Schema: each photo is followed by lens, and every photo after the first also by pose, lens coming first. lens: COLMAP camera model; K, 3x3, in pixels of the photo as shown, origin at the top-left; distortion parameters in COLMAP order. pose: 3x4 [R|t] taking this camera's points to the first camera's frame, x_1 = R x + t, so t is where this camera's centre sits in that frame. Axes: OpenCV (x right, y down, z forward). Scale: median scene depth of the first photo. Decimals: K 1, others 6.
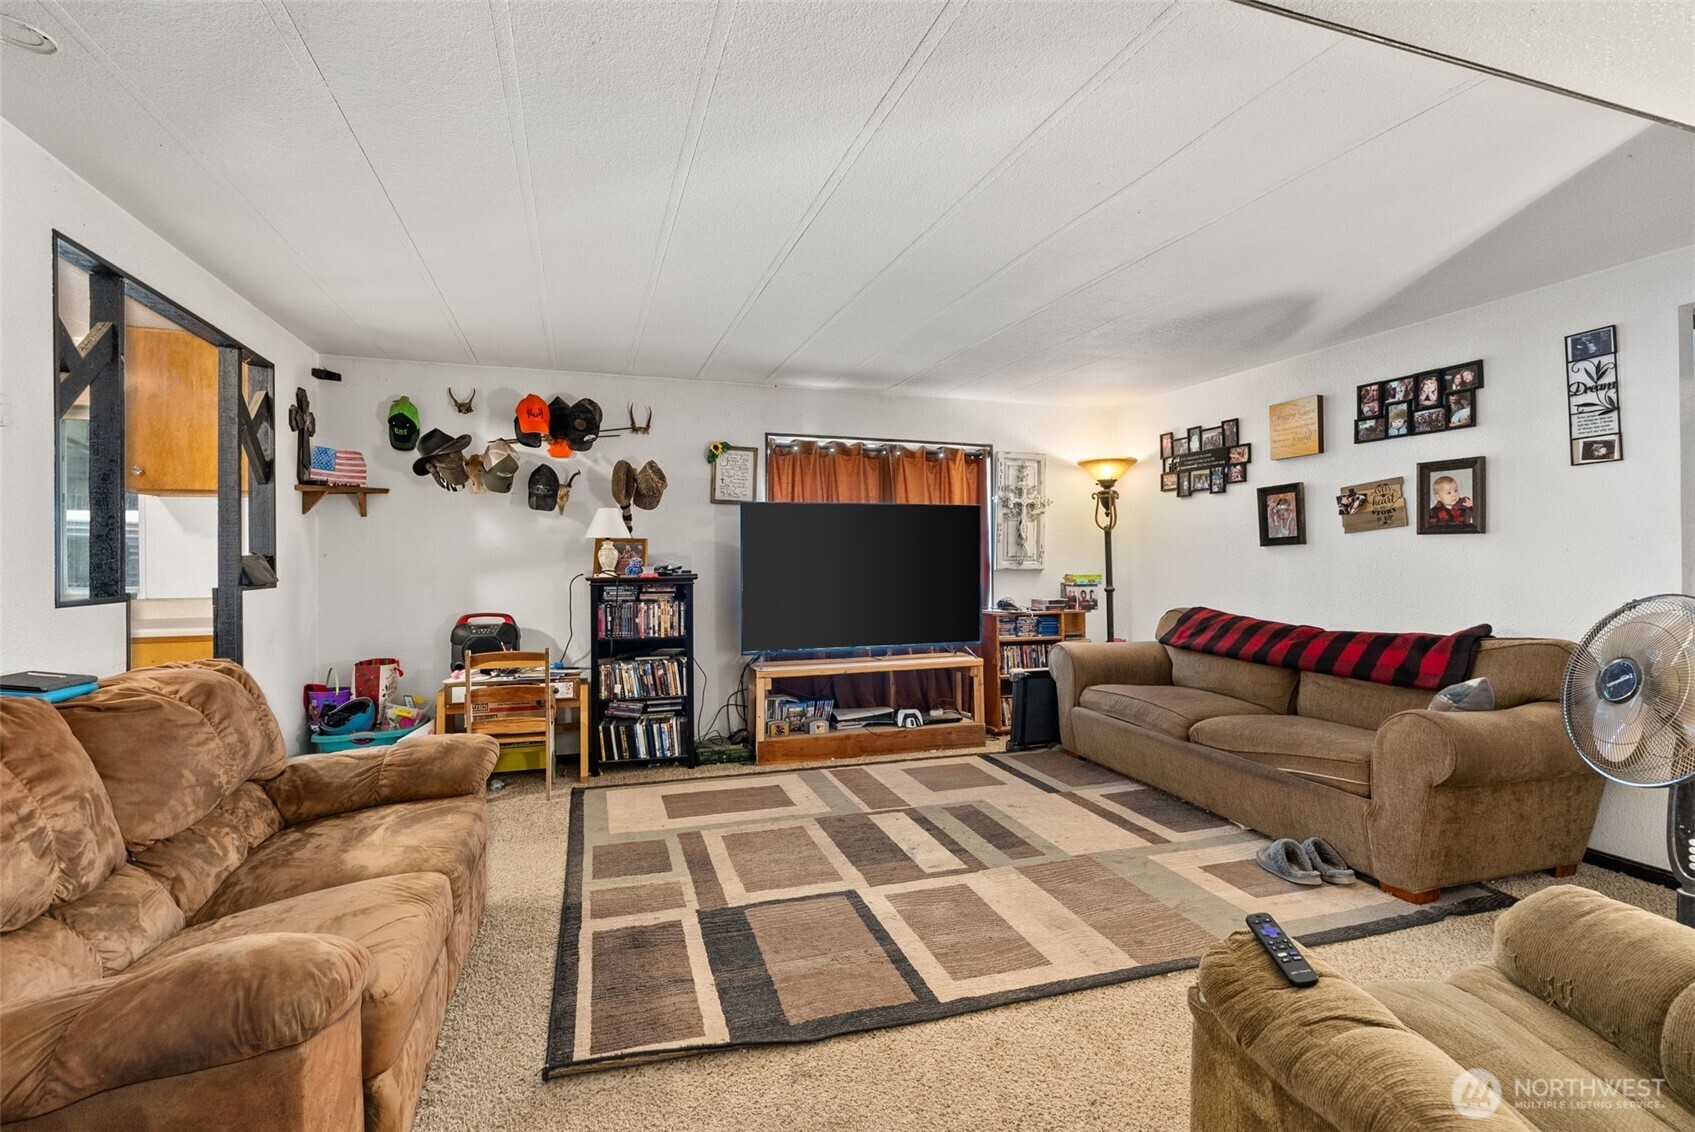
lens RADIAL K [[777.6, 0, 845.7], [0, 777.6, 559.9], [0, 0, 1]] dist [-0.003718, 0.000118]
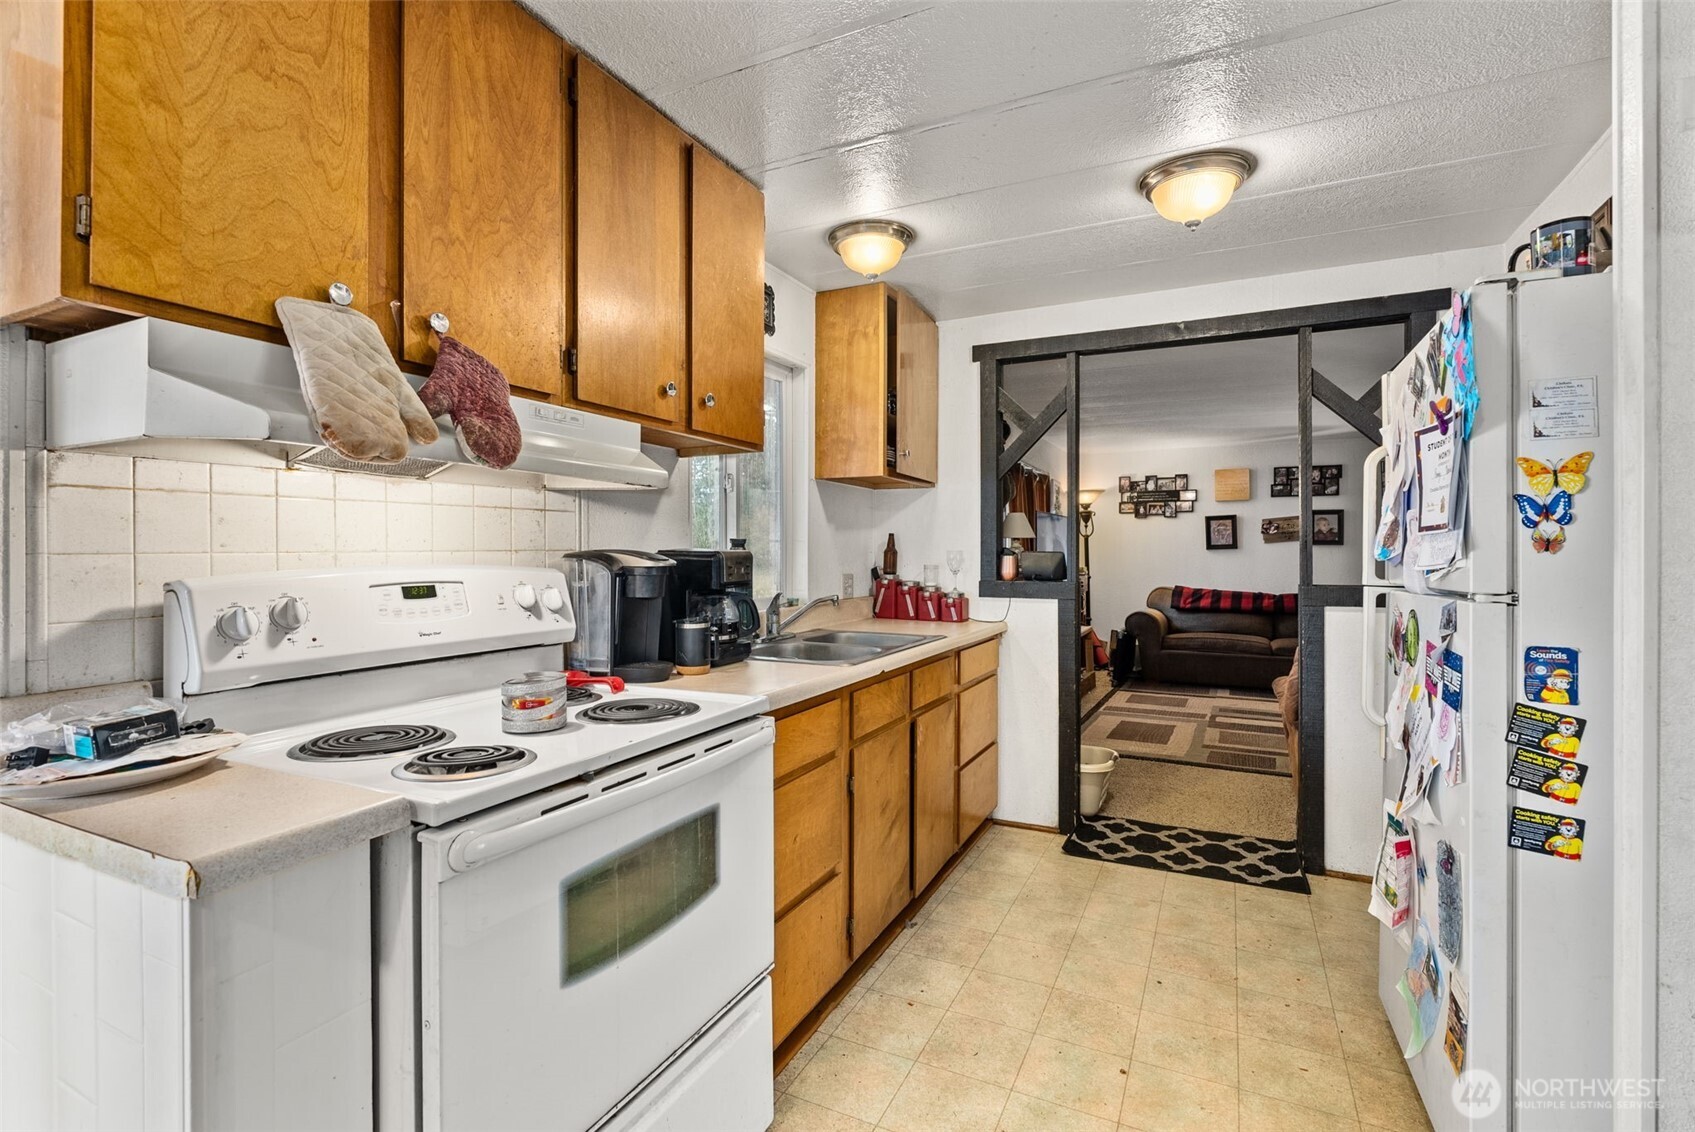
lens RADIAL K [[777.6, 0, 849.7], [0, 777.6, 559.7], [0, 0, 1]] dist [-0.003718, 0.000118]
pose [[0.687289, -0.002042, 0.726381, -1.363686], [0.001034, 0.999998, 0.001833, 0.001070], [-0.726383, -0.000509, 0.687290, 0.408050]]
